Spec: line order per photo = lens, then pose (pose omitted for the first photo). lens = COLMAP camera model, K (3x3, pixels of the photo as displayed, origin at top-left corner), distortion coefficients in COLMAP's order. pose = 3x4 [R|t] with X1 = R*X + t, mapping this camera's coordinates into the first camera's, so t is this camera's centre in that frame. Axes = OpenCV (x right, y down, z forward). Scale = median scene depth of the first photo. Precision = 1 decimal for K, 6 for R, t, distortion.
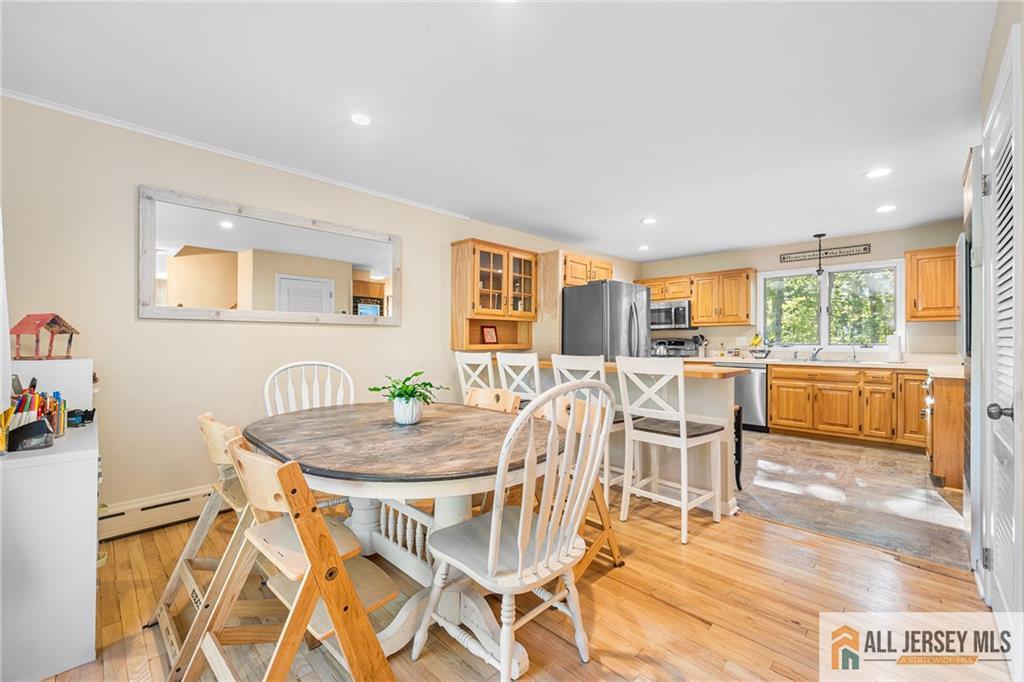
lens RADIAL K [[409.9, 0, 512.0], [0, 409.9, 341.0], [0, 0, 1]] dist [0.000905, -0.000032]
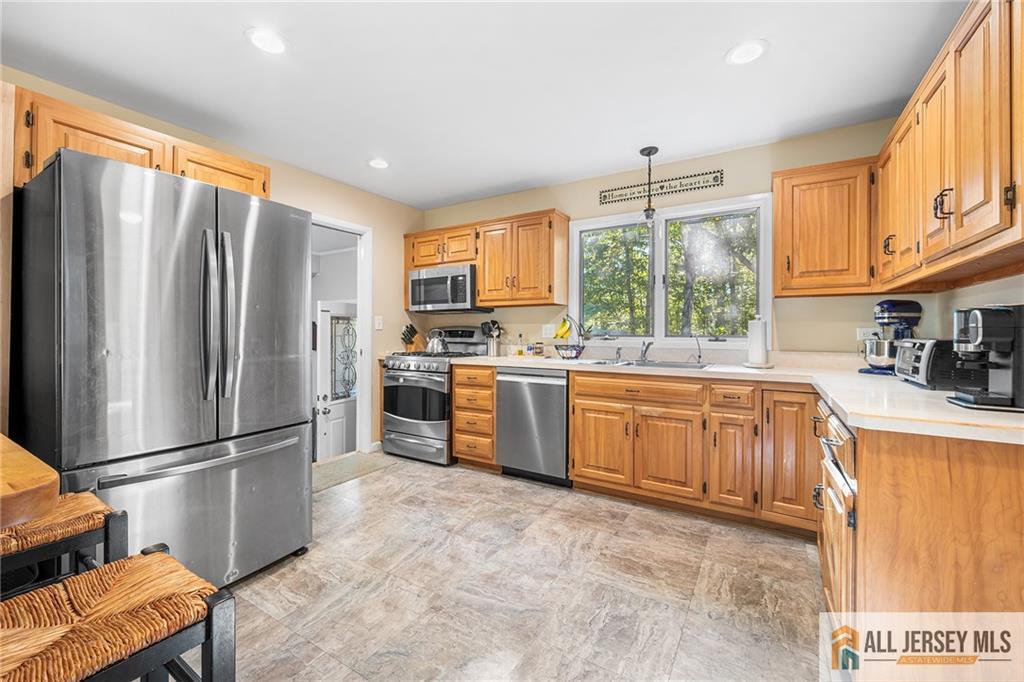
lens RADIAL K [[412.5, 0, 506.8], [0, 412.5, 332.1], [0, 0, 1]] dist [0.000422, -0.000049]
pose [[0.975898, 0.002778, 0.218211, 0.419956], [-0.002930, 0.999996, 0.000373, 0.002938], [-0.218209, -0.001003, 0.975901, 0.463617]]
